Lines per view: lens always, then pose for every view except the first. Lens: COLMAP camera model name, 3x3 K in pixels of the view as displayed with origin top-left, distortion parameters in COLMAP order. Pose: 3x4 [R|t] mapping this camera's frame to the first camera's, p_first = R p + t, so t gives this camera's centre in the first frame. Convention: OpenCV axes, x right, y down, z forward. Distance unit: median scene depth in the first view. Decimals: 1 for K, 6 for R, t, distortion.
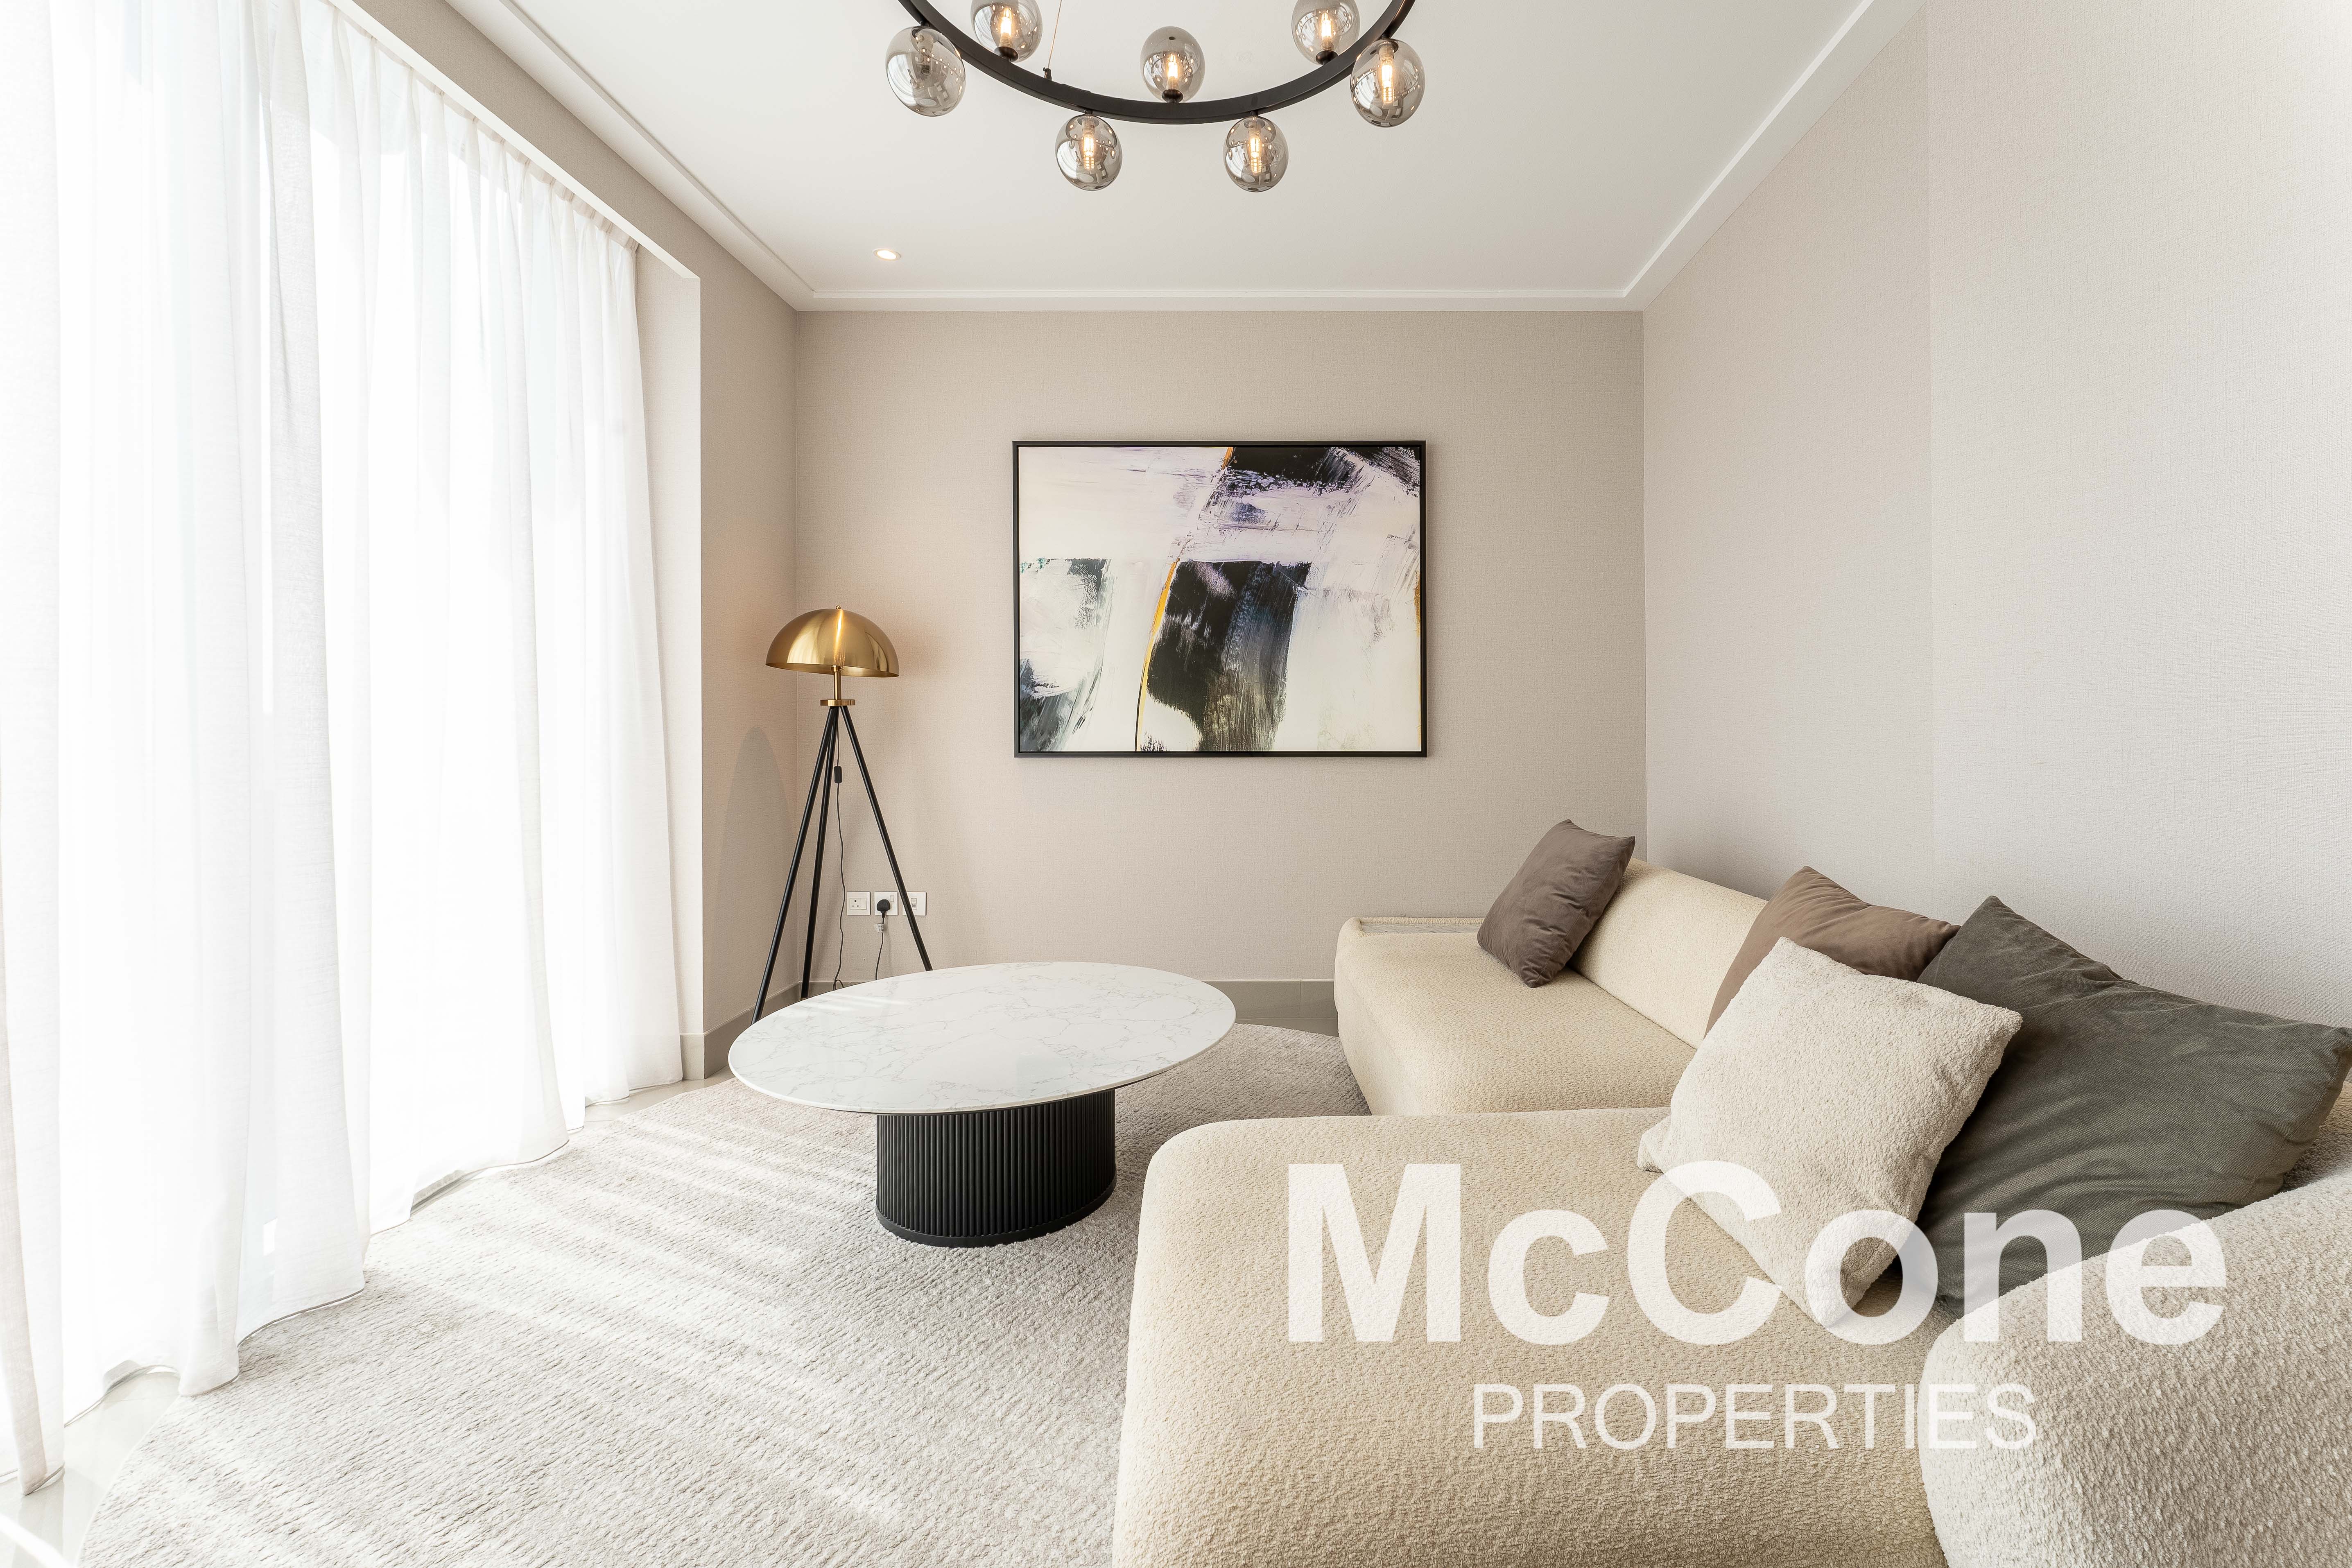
lens RADIAL K [[978.0, 0, 1174.6], [0, 978.0, 721.6], [0, 0, 1]] dist [0.001480, 0.000407]
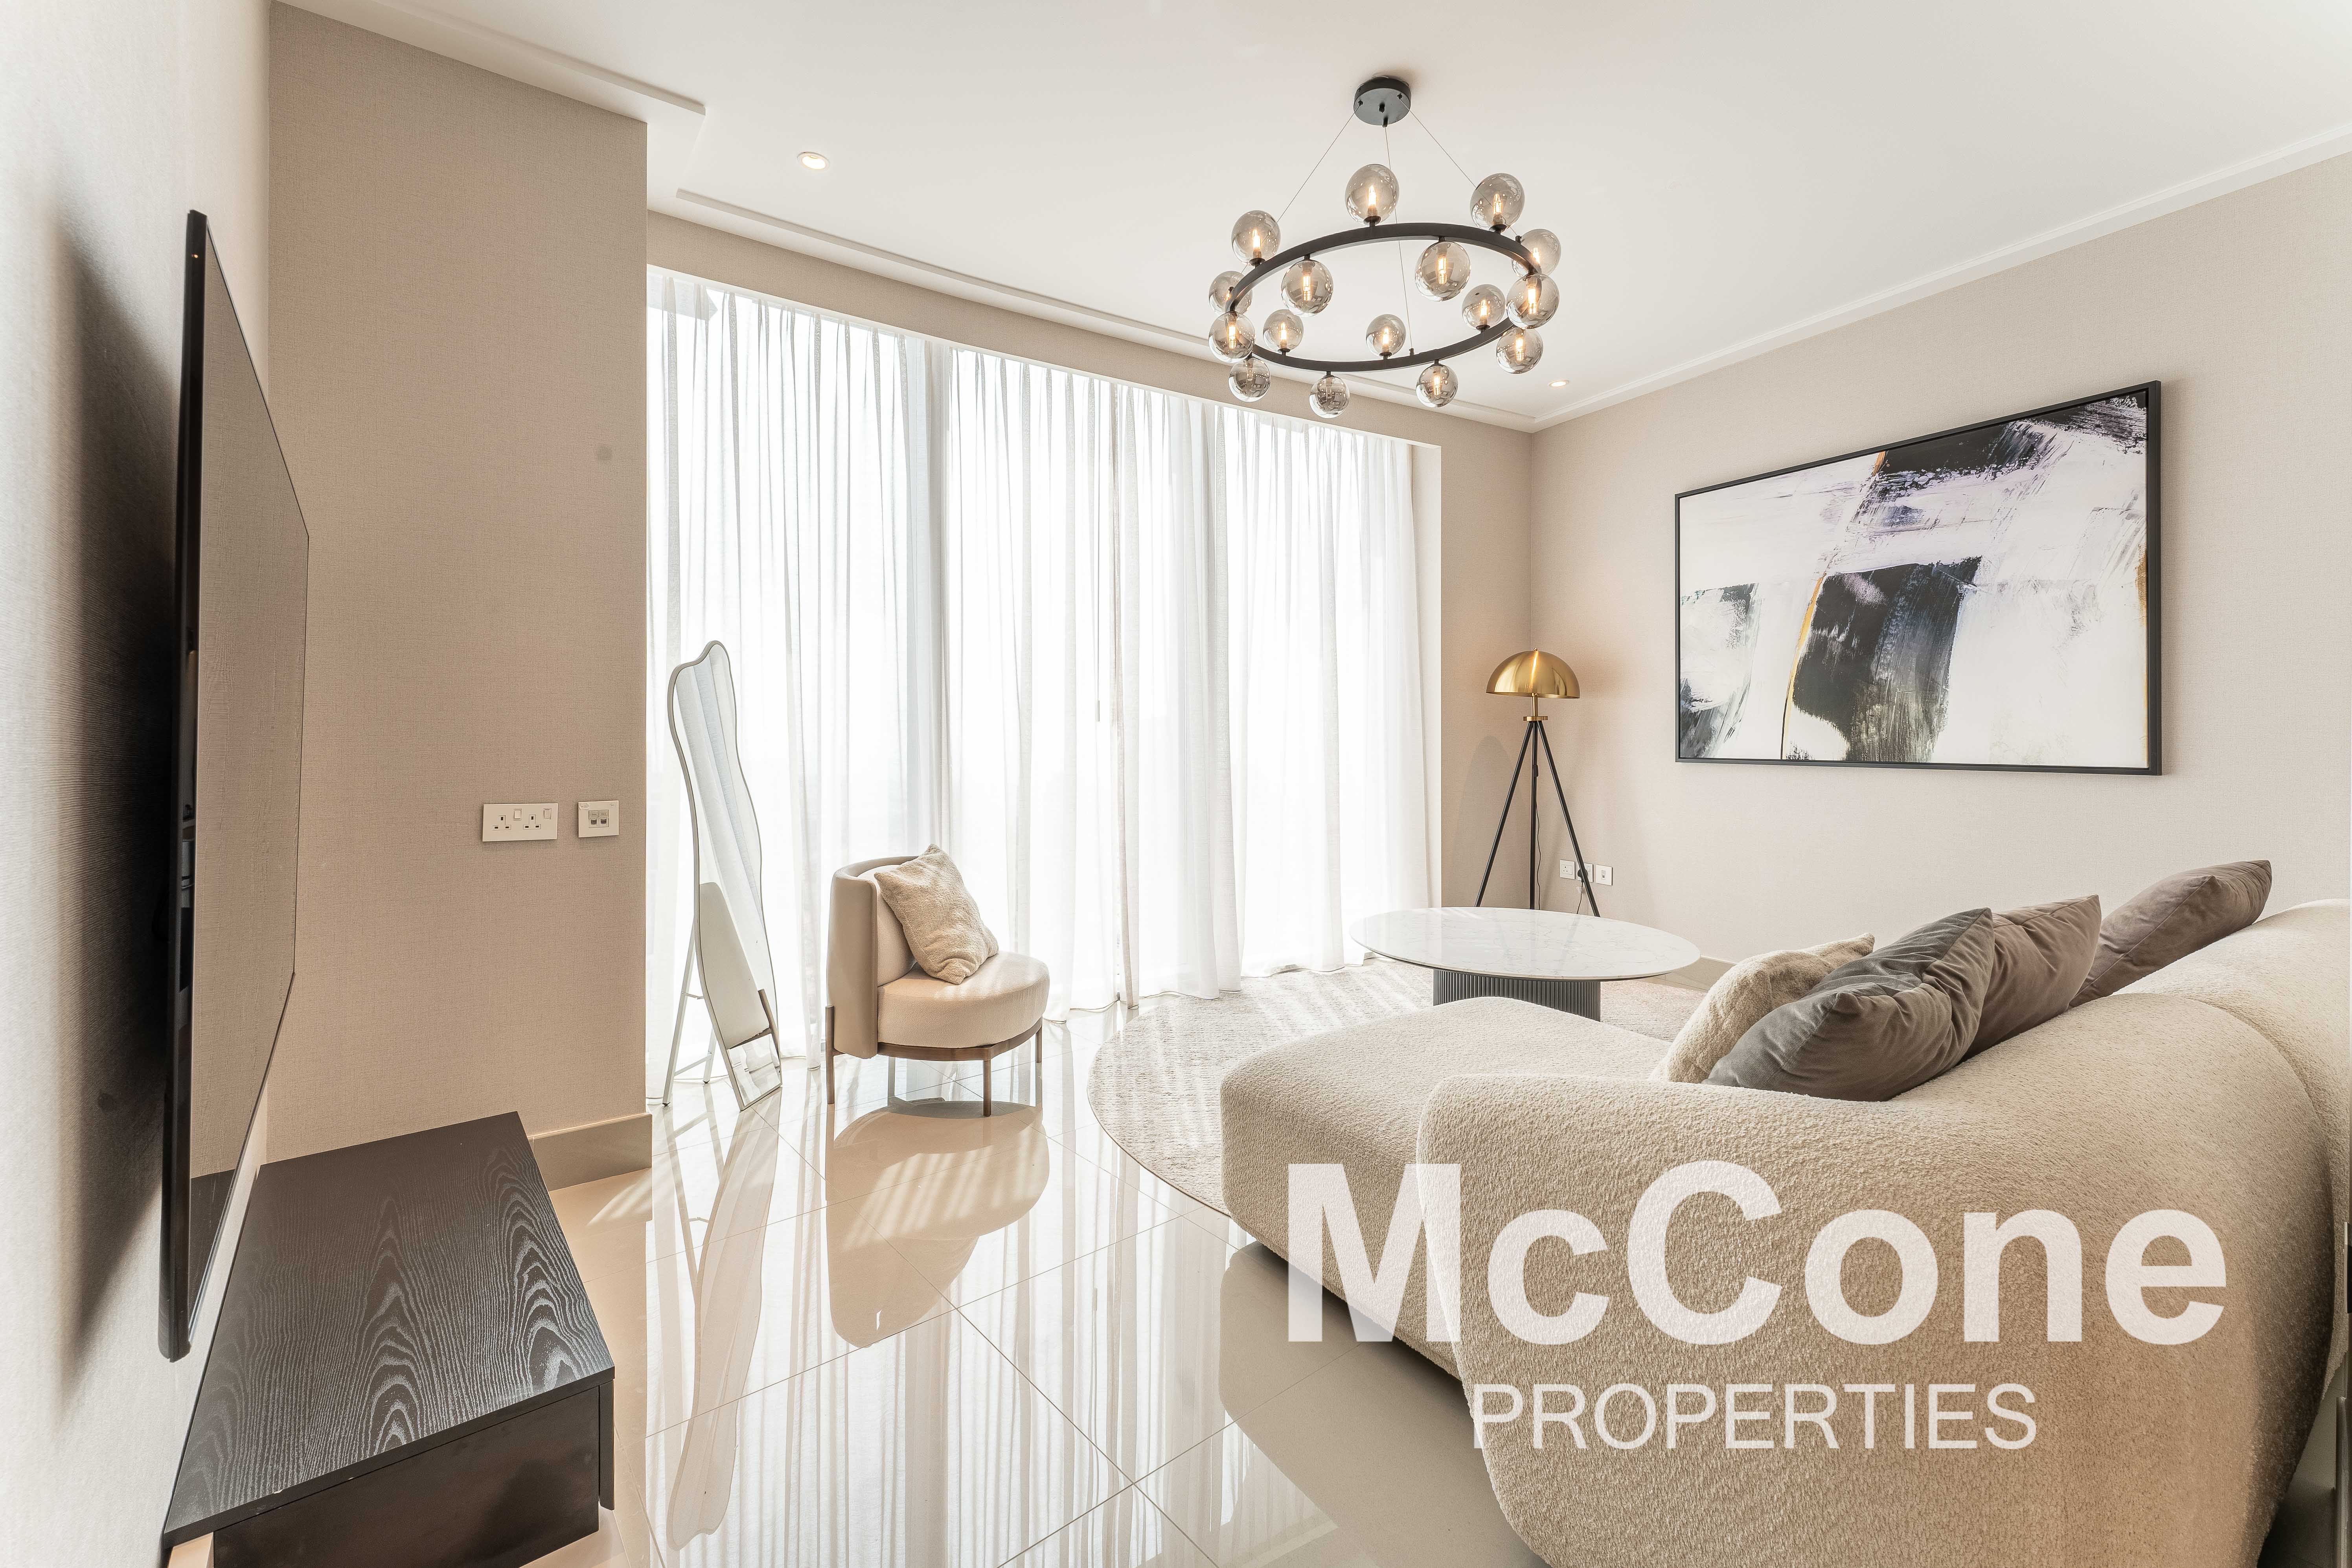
lens RADIAL K [[909.7, 0, 1178.2], [0, 909.7, 739.9], [0, 0, 1]] dist [0.000257, -0.000207]
pose [[0.491686, 0.005916, -0.870752, 0.506312], [0.001919, 0.999967, 0.007877, -0.000084], [0.870770, -0.005544, 0.491659, -0.065085]]
